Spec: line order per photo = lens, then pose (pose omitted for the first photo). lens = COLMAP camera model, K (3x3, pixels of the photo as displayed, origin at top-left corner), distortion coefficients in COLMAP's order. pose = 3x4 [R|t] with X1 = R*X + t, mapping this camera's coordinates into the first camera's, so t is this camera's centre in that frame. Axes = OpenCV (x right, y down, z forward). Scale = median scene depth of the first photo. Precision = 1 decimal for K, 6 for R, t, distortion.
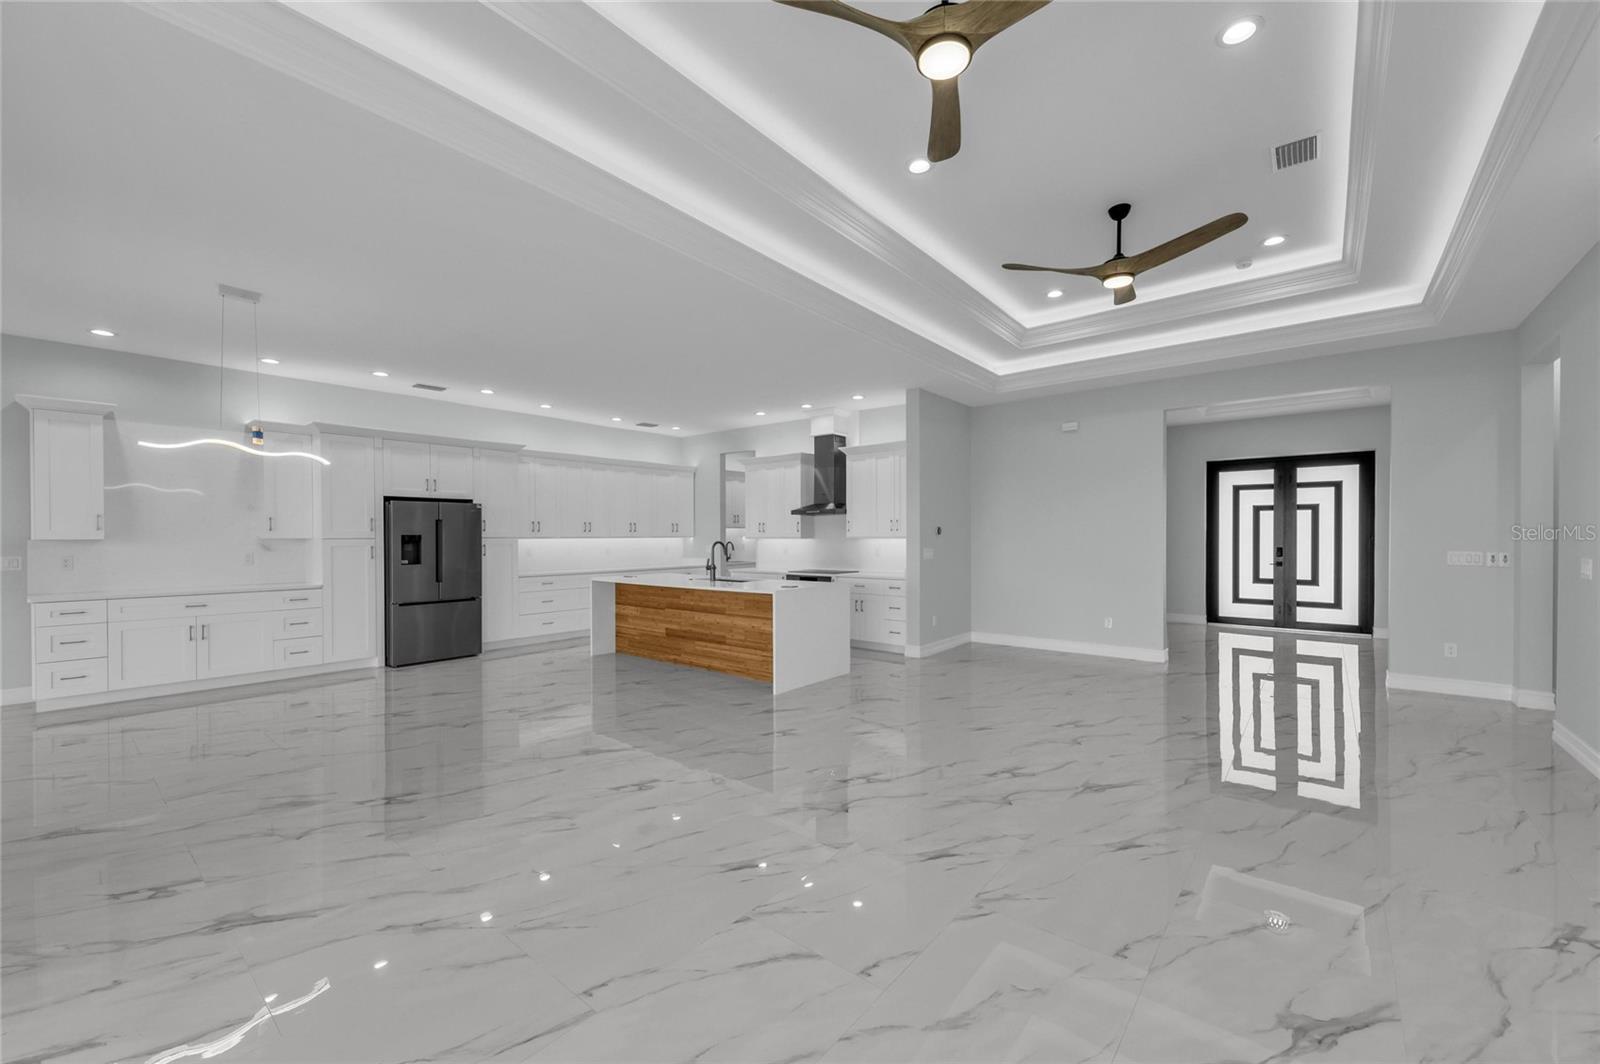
lens RADIAL K [[624.6, 0, 808.8], [0, 624.6, 535.8], [0, 0, 1]] dist [0.009197, -0.004668]
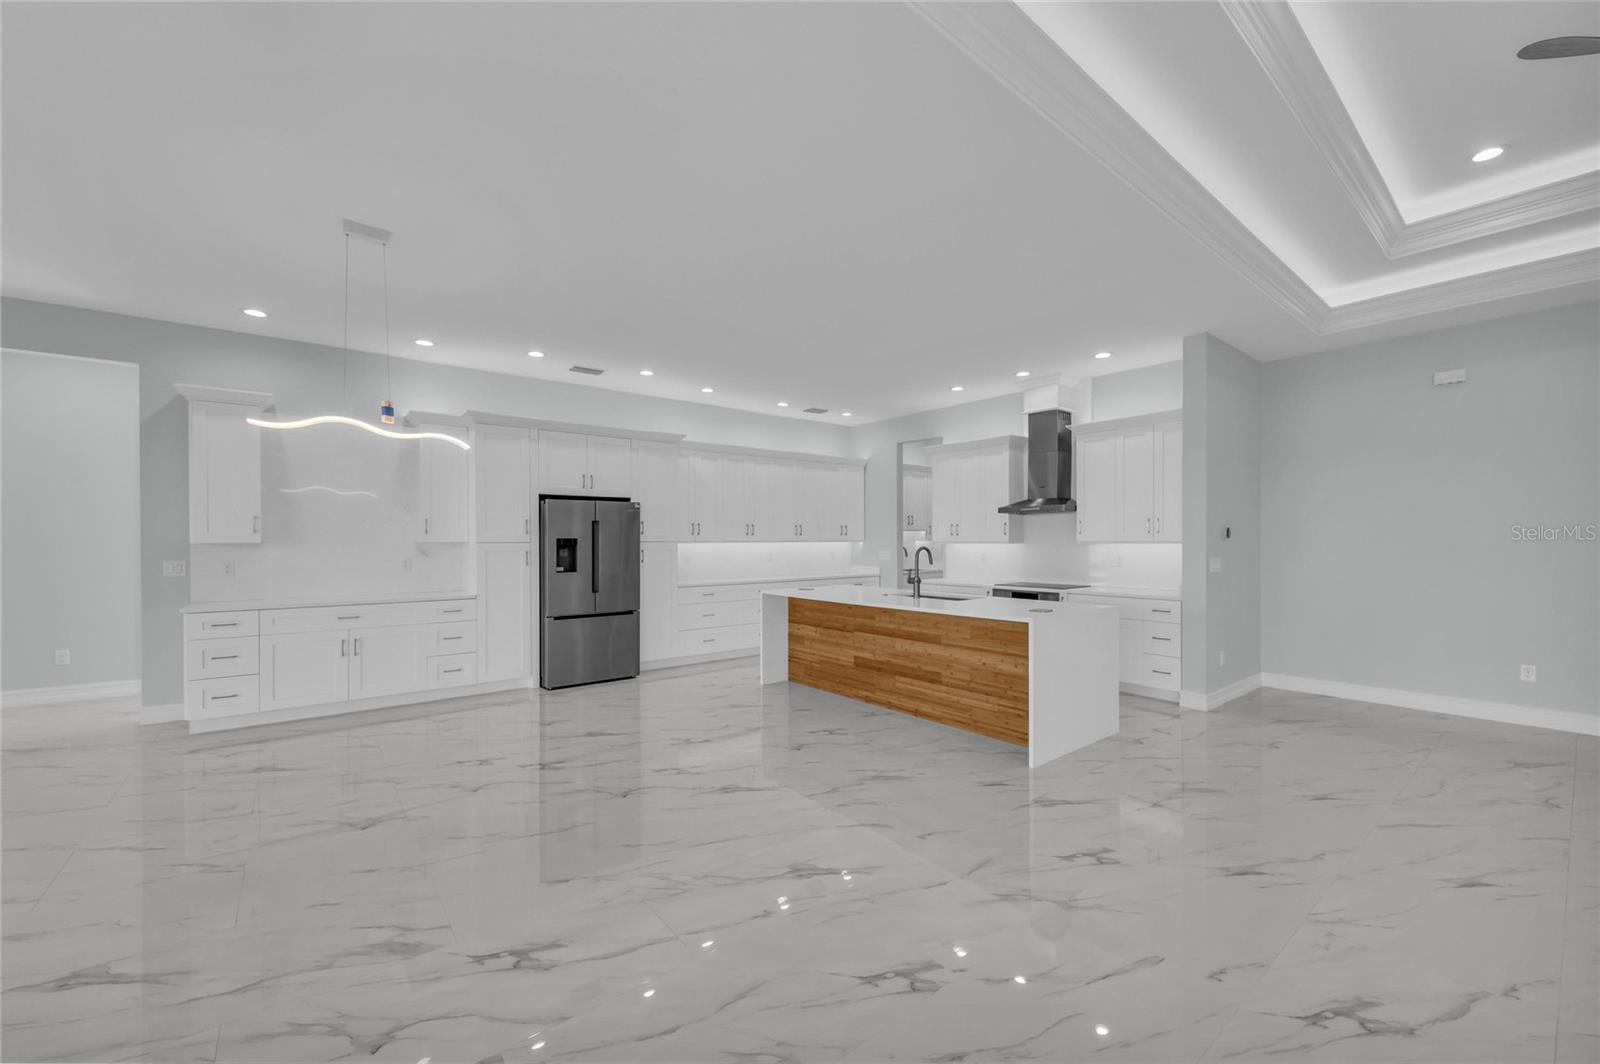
lens RADIAL K [[624.6, 0, 808.8], [0, 624.6, 535.8], [0, 0, 1]] dist [0.009197, -0.004668]
pose [[0.978755, -0.000775, -0.205031, -0.118300], [-0.000741, 0.999973, -0.007318, 0.001035], [0.205032, 0.007315, 0.978728, 0.203123]]
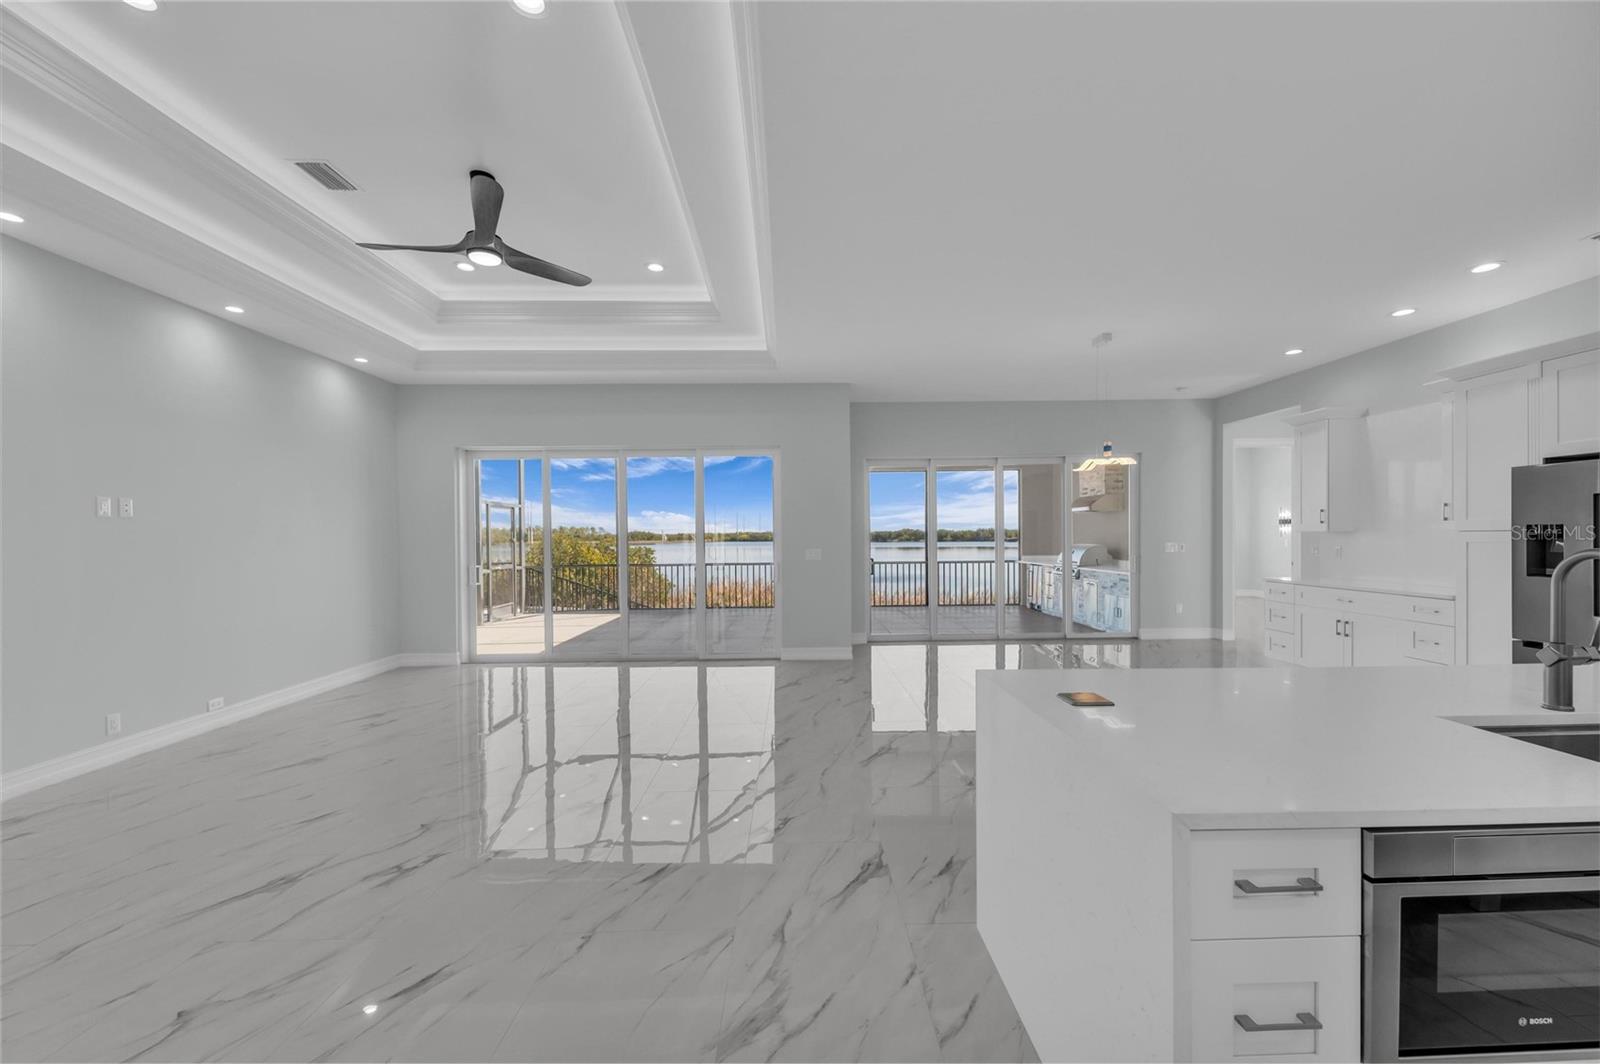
lens RADIAL K [[592.4, 0, 800.0], [0, 592.4, 532.0], [0, 0, 1]] dist [0.001216, -0.000054]
pose [[-0.756667, 0.008167, -0.653749, 0.214755], [0.009504, 0.999954, 0.001492, -0.001845], [0.653731, -0.005084, -0.756710, 0.928626]]
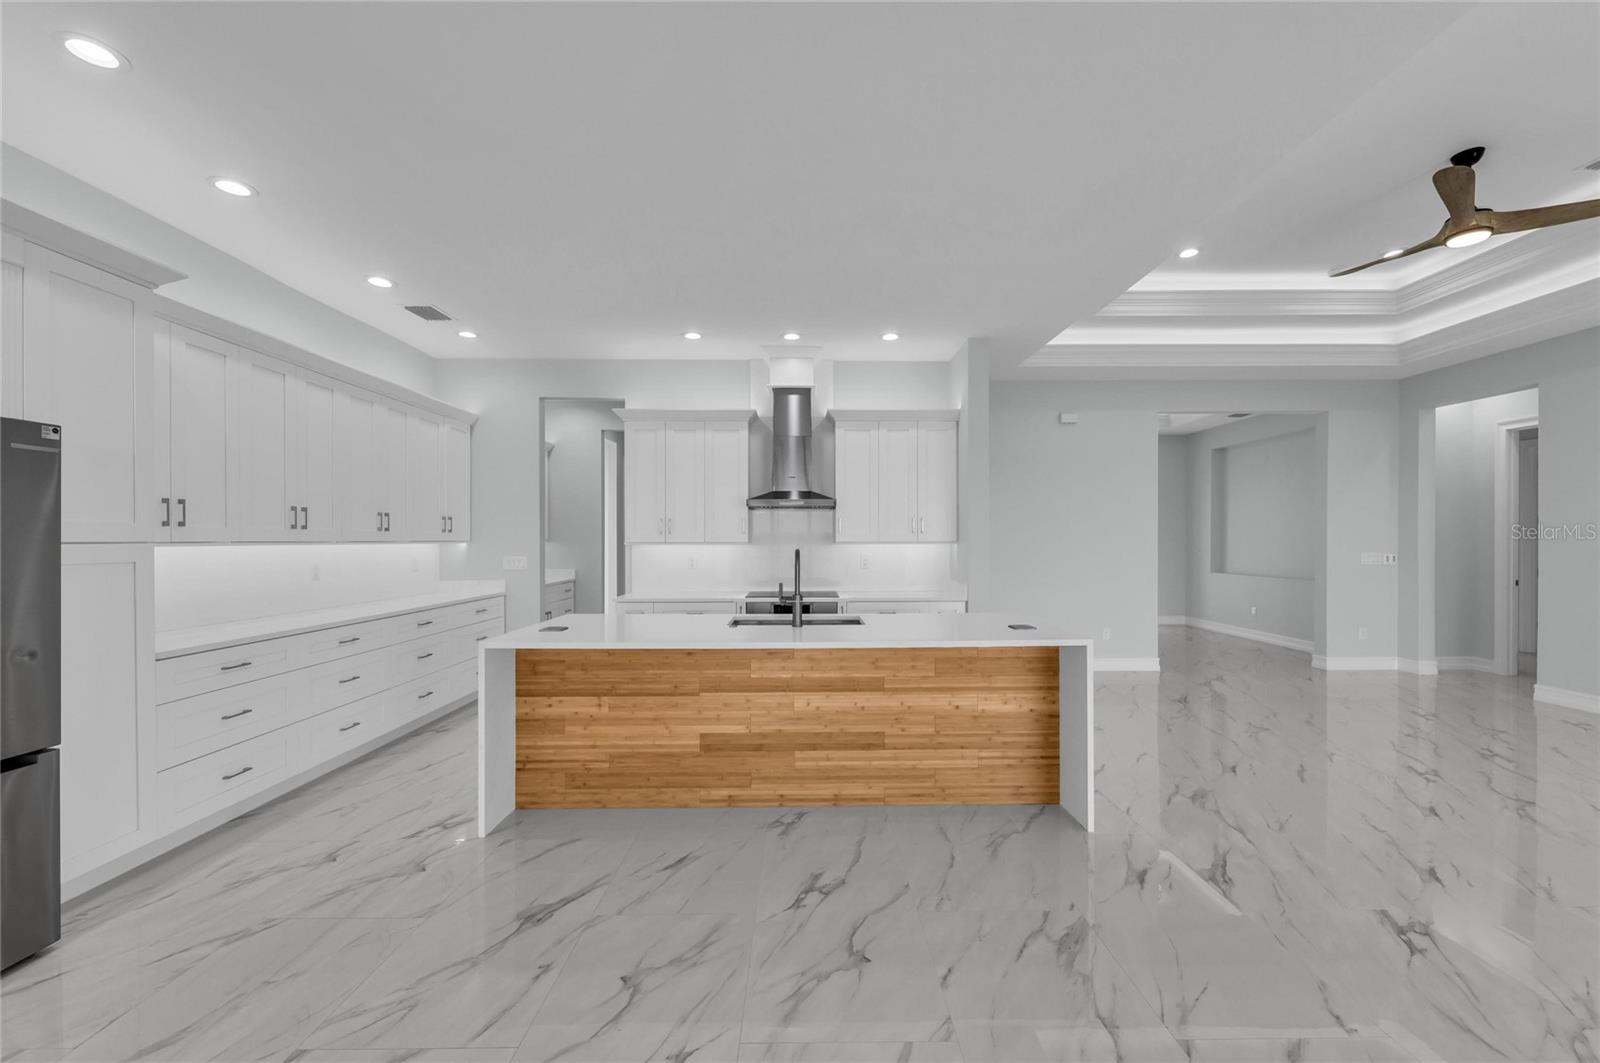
lens RADIAL K [[625.4, 0, 784.3], [0, 625.4, 538.1], [0, 0, 1]] dist [0.007876, -0.000286]
pose [[0.769365, 0.004371, 0.638794, -0.465175], [-0.000559, 0.999981, -0.006170, 0.002476], [-0.638809, 0.004390, 0.769353, 0.573914]]
